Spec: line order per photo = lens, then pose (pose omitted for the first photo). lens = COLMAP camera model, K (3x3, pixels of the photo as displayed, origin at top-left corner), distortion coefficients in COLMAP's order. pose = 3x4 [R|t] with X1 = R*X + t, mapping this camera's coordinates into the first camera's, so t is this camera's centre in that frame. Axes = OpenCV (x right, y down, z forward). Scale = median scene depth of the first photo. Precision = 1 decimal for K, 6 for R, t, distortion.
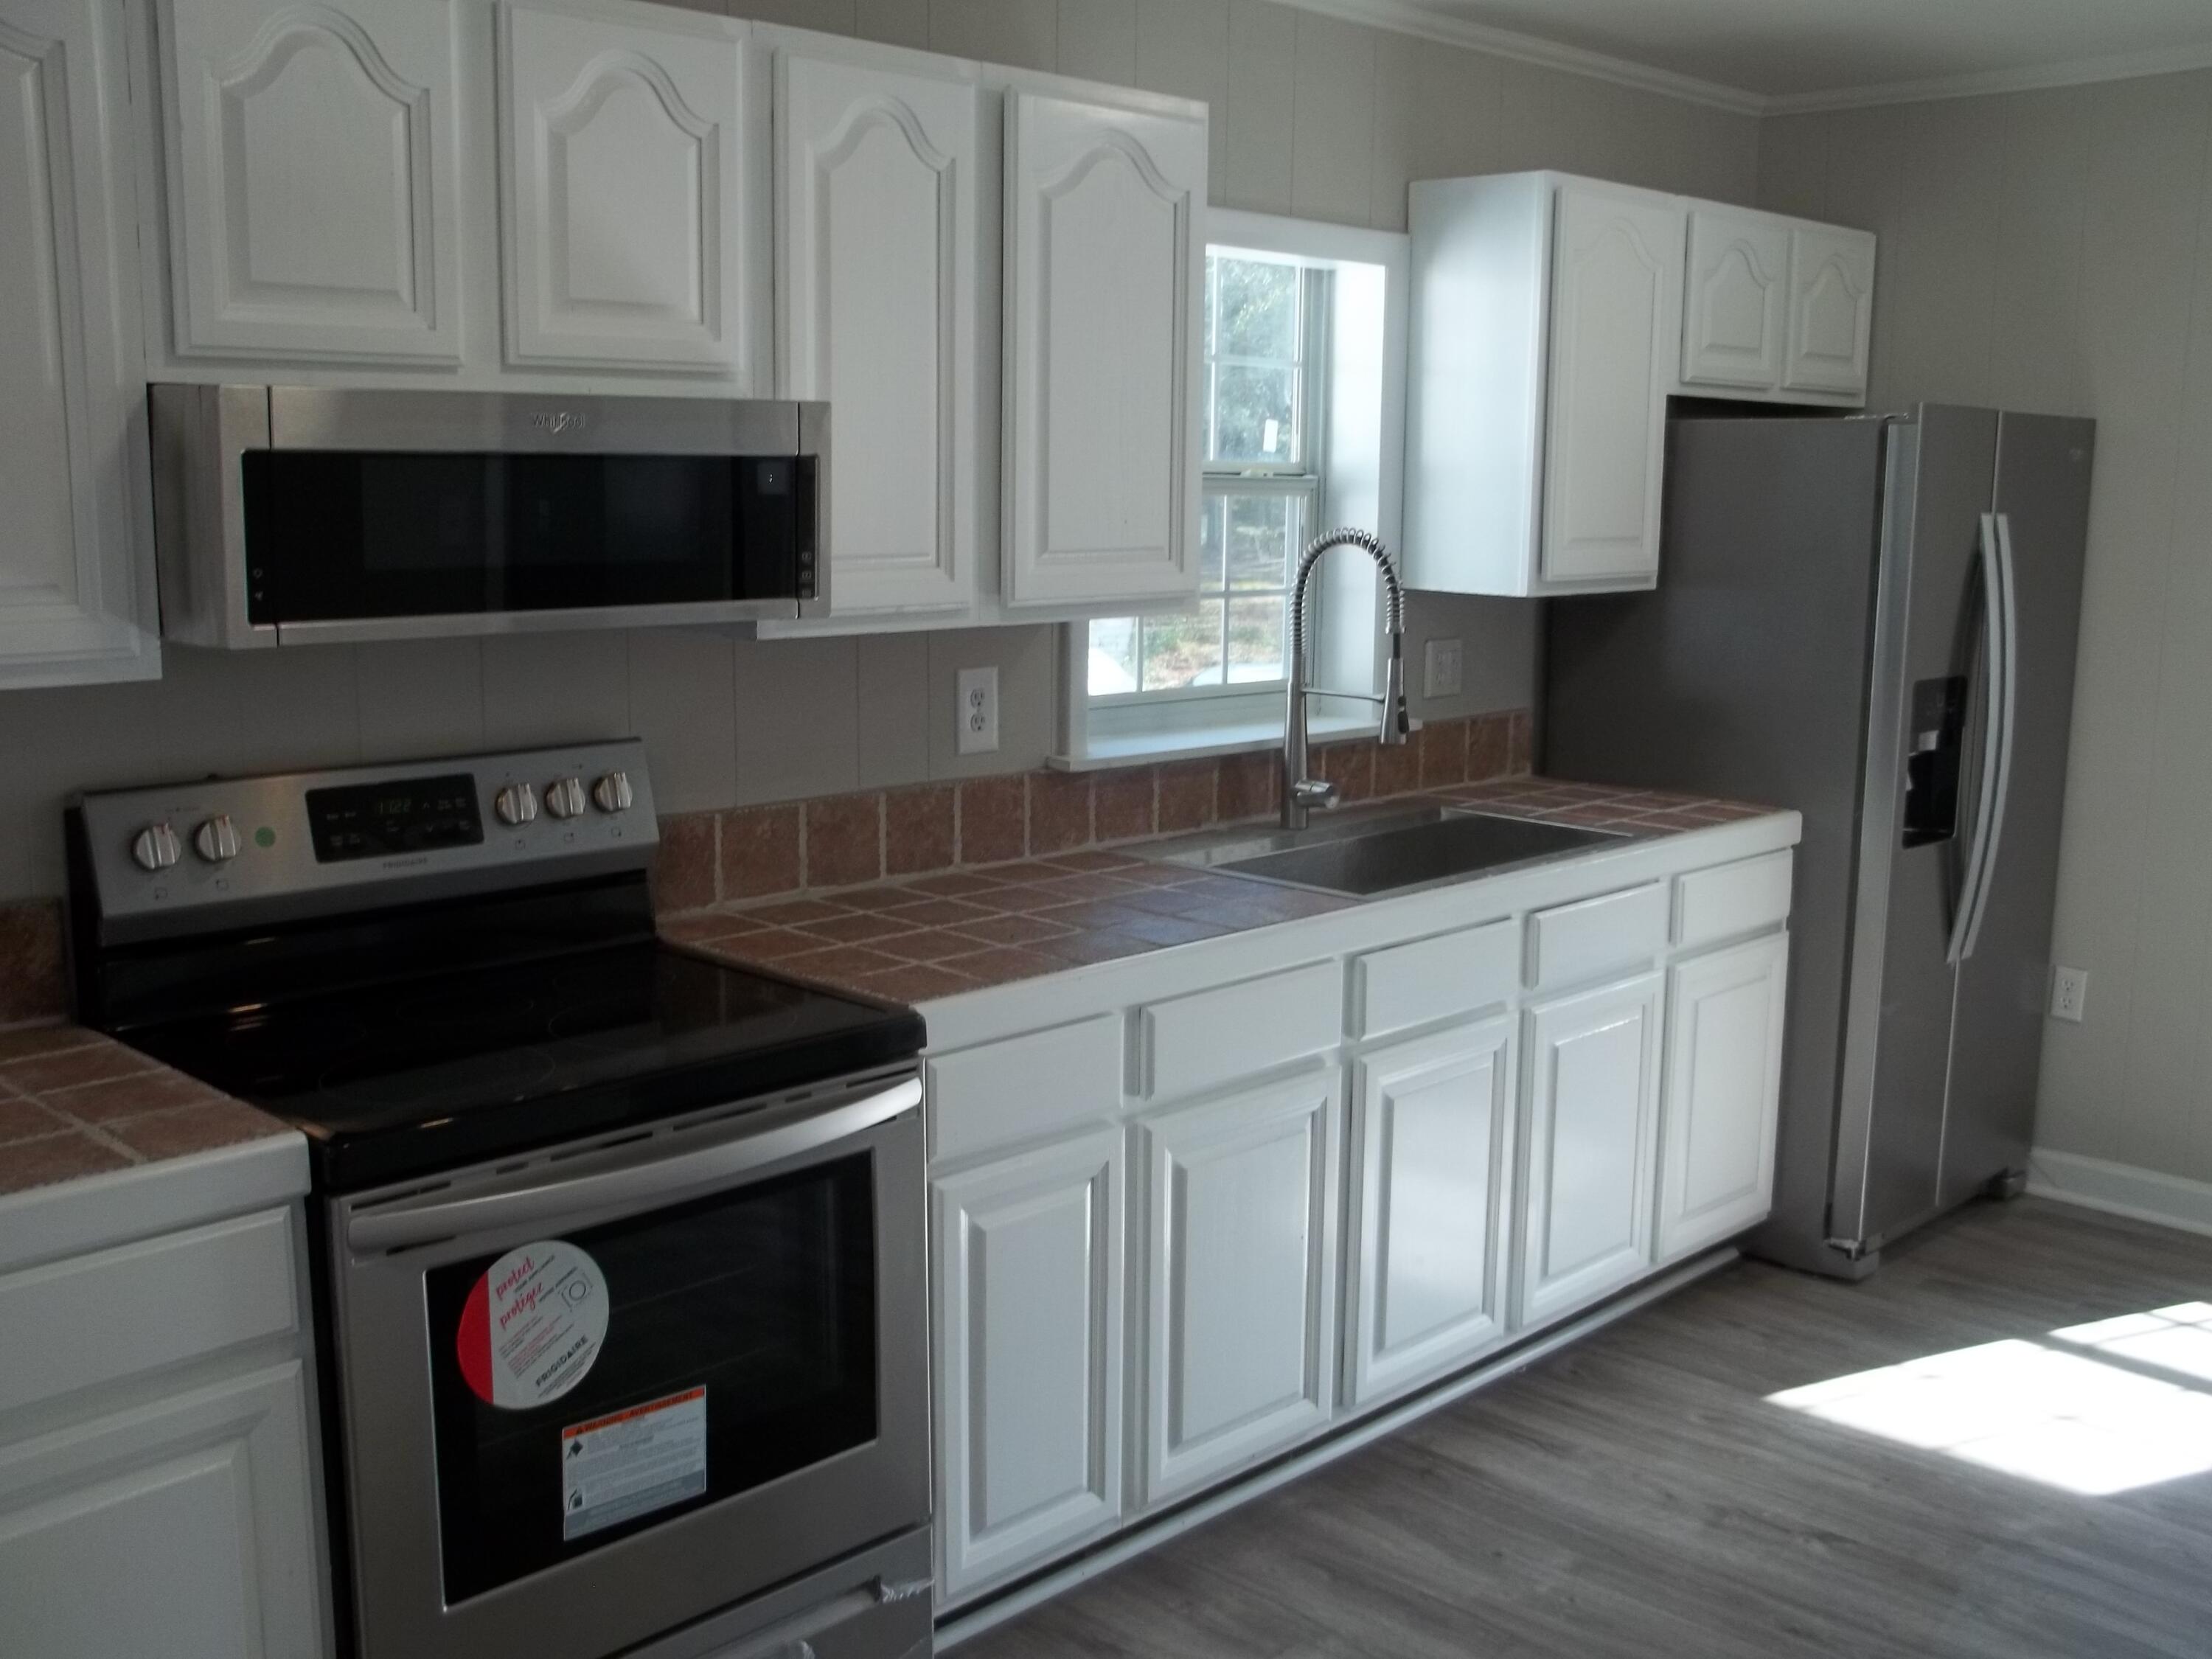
lens RADIAL K [[2168.8, 0, 1097.1], [0, 2168.8, 826.8], [0, 0, 1]] dist [-0.108732, 0.152406]
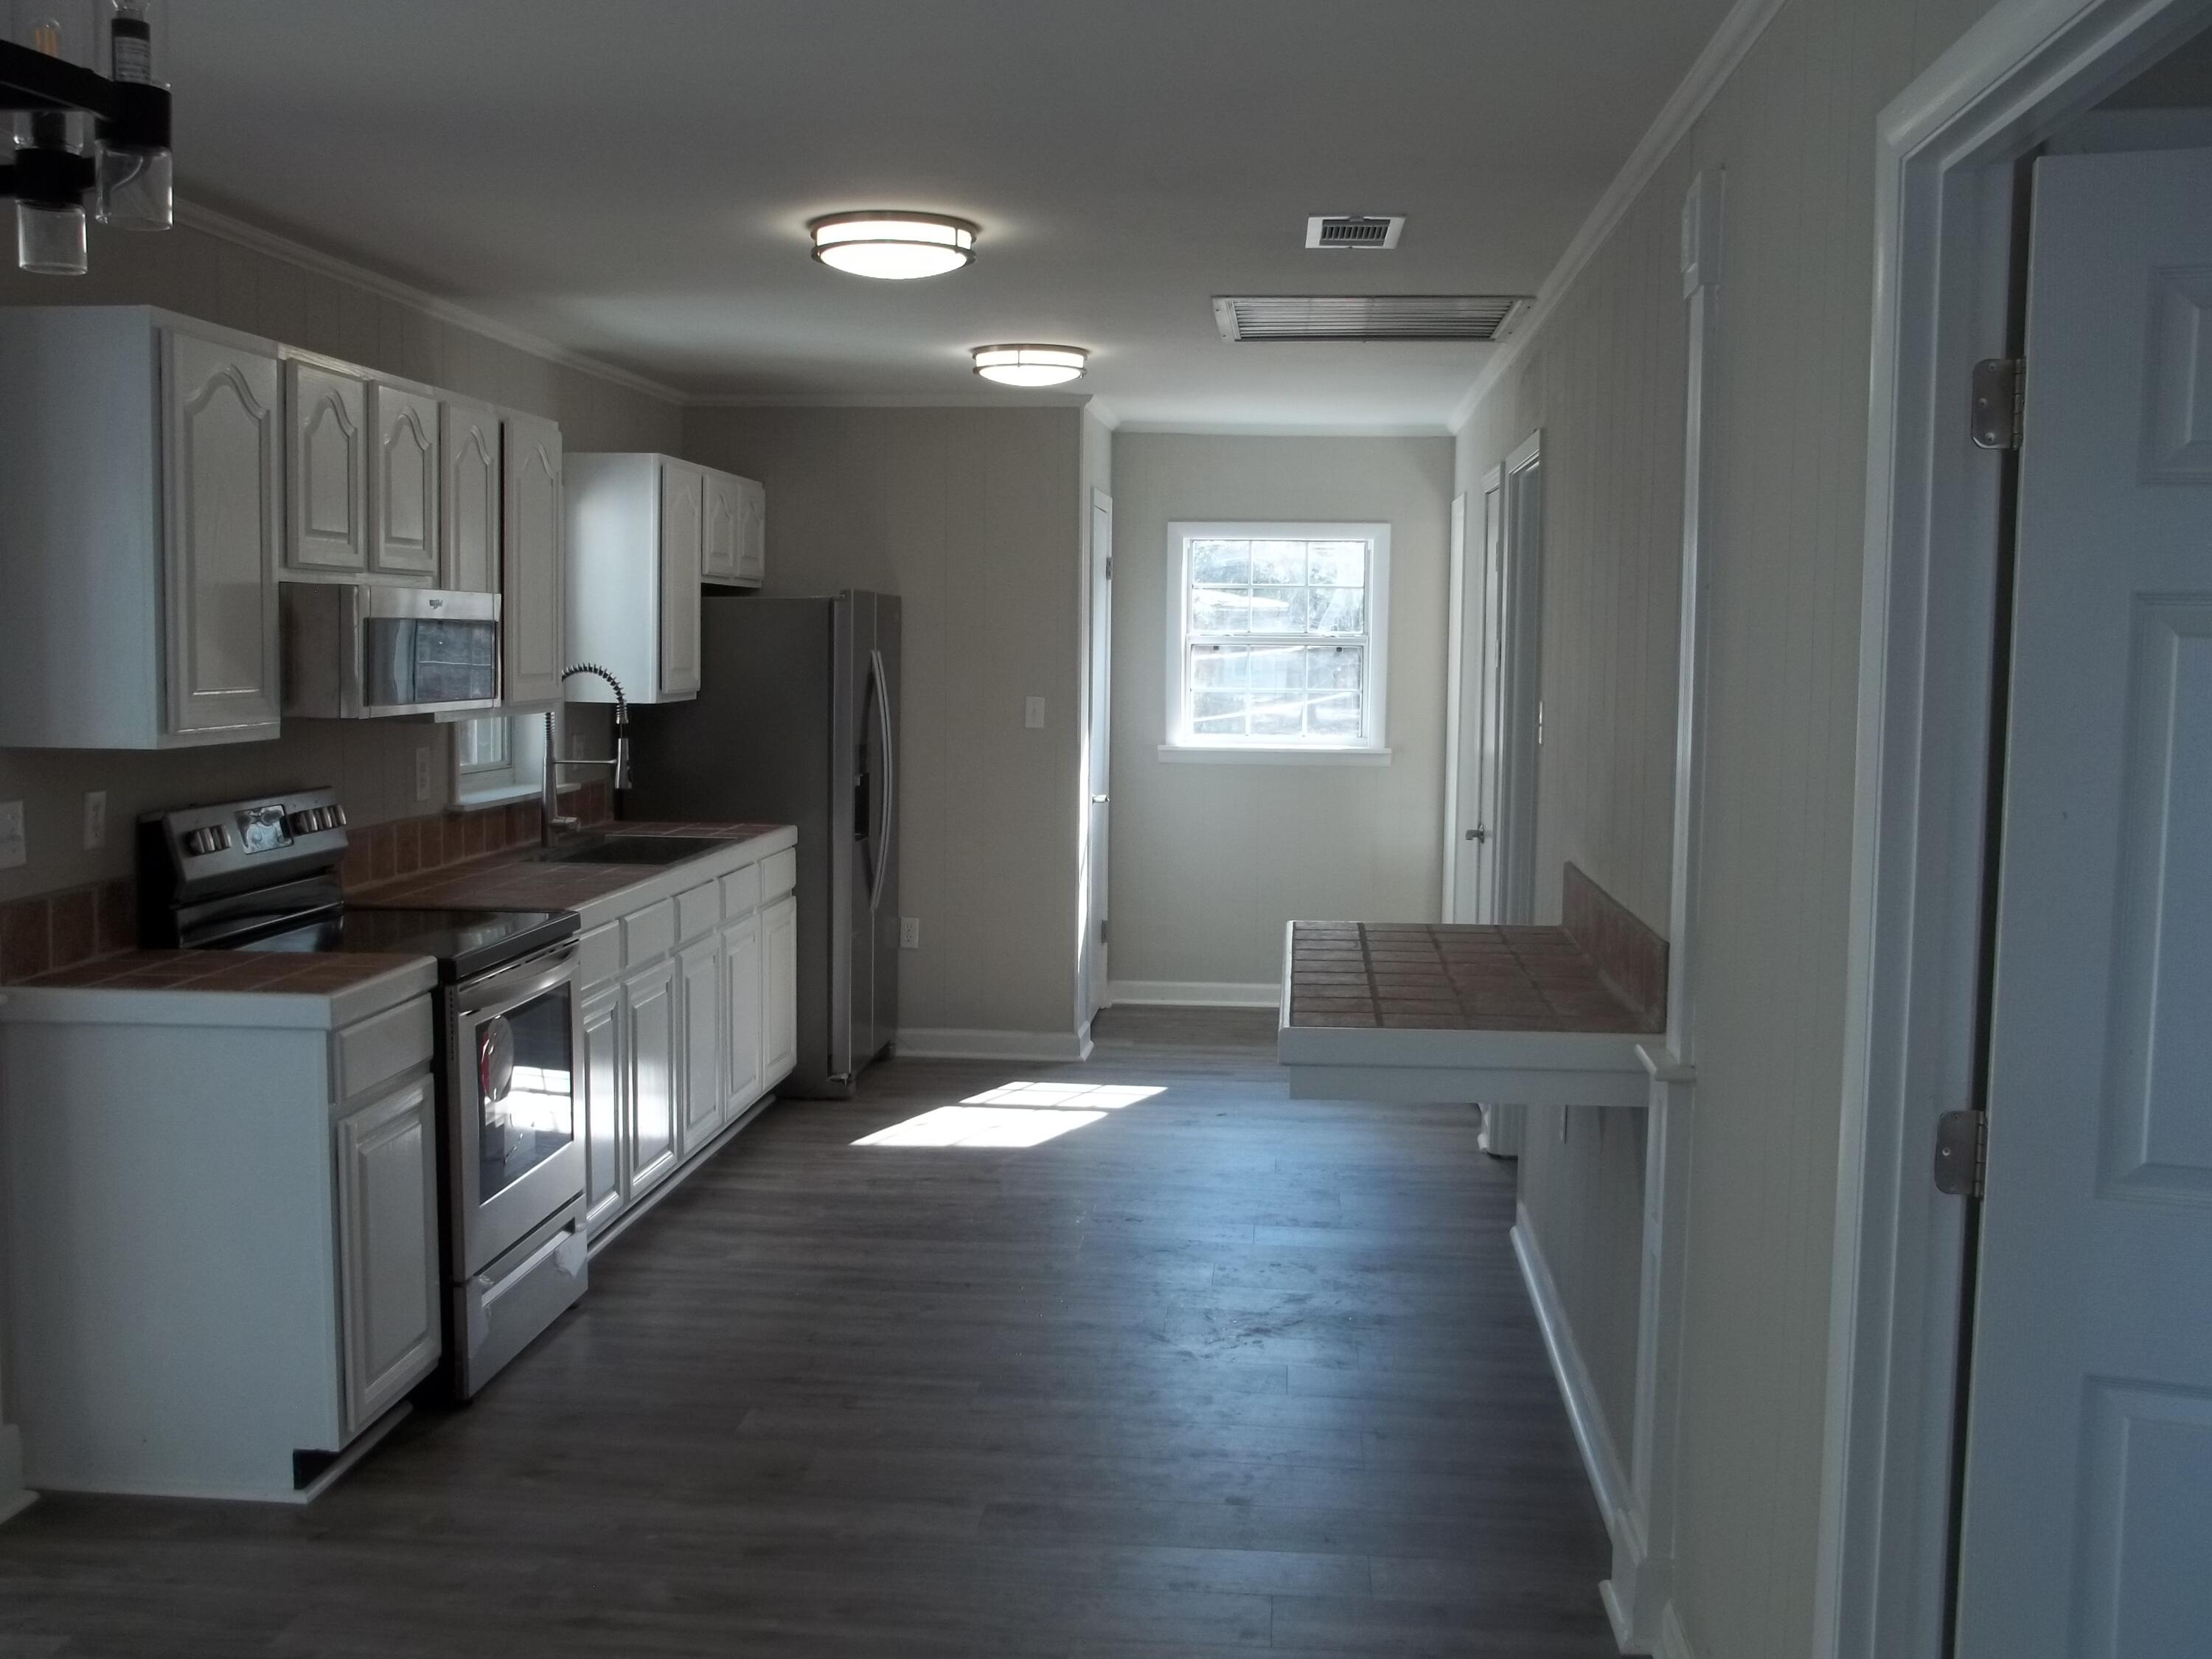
lens RADIAL K [[2168.8, 0, 1097.1], [0, 2168.8, 826.8], [0, 0, 1]] dist [-0.108732, 0.152406]
pose [[0.765398, -0.053539, 0.641326, -0.604290], [0.098943, 0.994475, -0.035064, 0.079560], [-0.635905, 0.090293, 0.766467, -0.481197]]
